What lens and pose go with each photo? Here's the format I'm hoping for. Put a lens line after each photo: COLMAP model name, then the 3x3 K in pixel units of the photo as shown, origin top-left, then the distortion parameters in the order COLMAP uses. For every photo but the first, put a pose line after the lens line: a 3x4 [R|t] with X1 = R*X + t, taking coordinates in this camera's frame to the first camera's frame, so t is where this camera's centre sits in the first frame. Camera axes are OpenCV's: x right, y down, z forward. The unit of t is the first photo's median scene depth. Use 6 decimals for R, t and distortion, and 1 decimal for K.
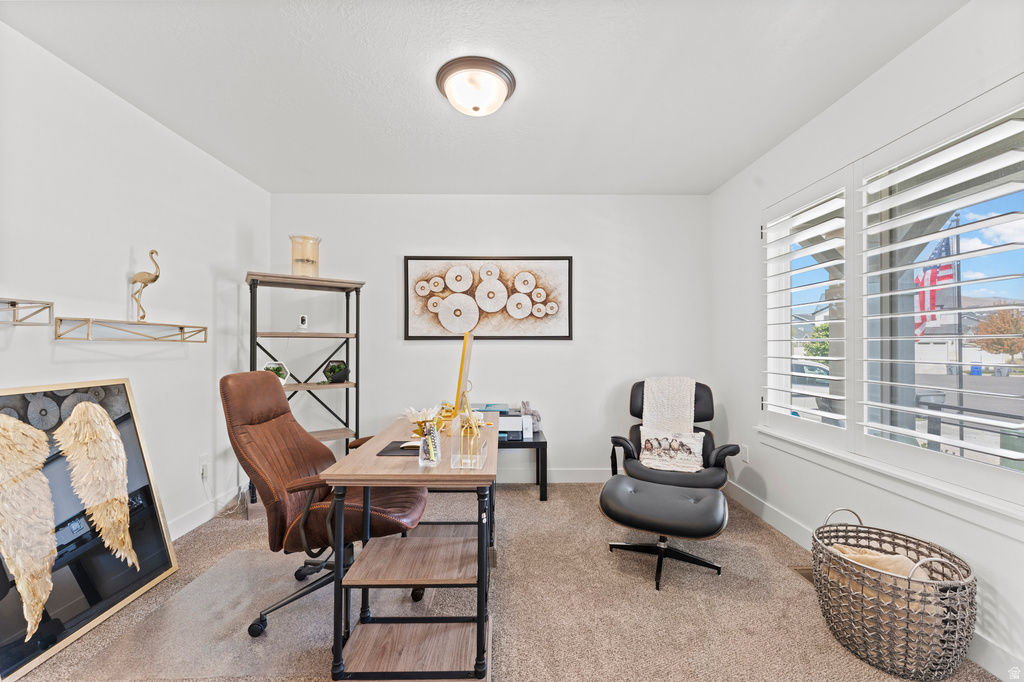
lens RADIAL K [[410.0, 0, 506.0], [0, 410.0, 344.9], [0, 0, 1]] dist [0.001787, -0.000949]
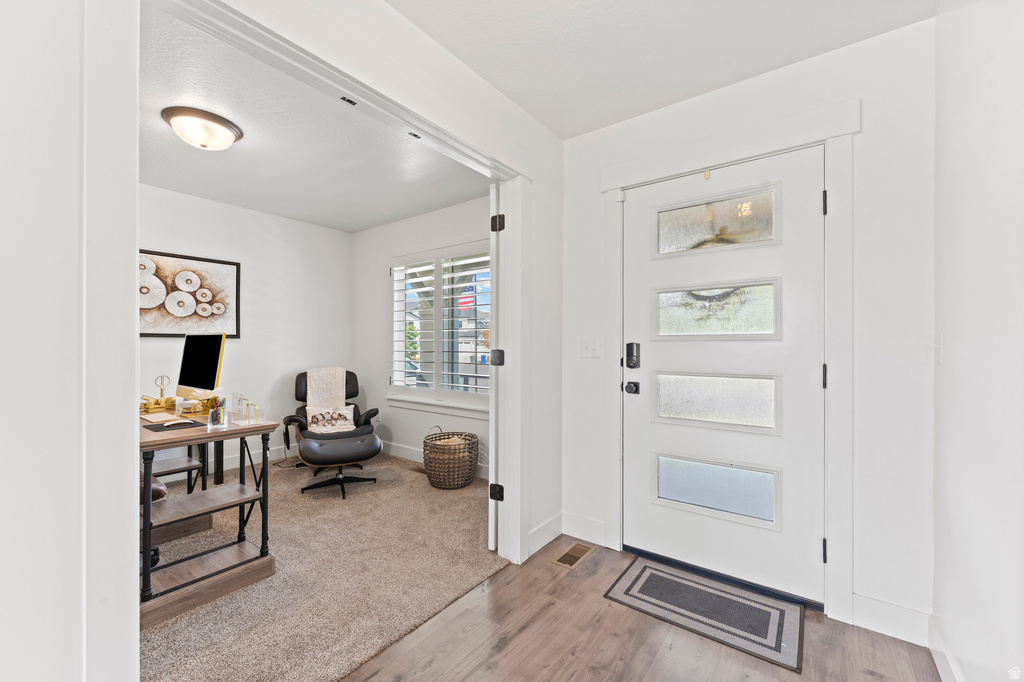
lens RADIAL K [[410.0, 0, 511.5], [0, 410.0, 344.0], [0, 0, 1]] dist [0.001787, -0.000949]
pose [[0.604627, 0.003670, 0.796500, -0.323161], [-0.004512, 0.999989, -0.001183, 0.001269], [-0.796496, -0.002879, 0.604637, -0.298873]]
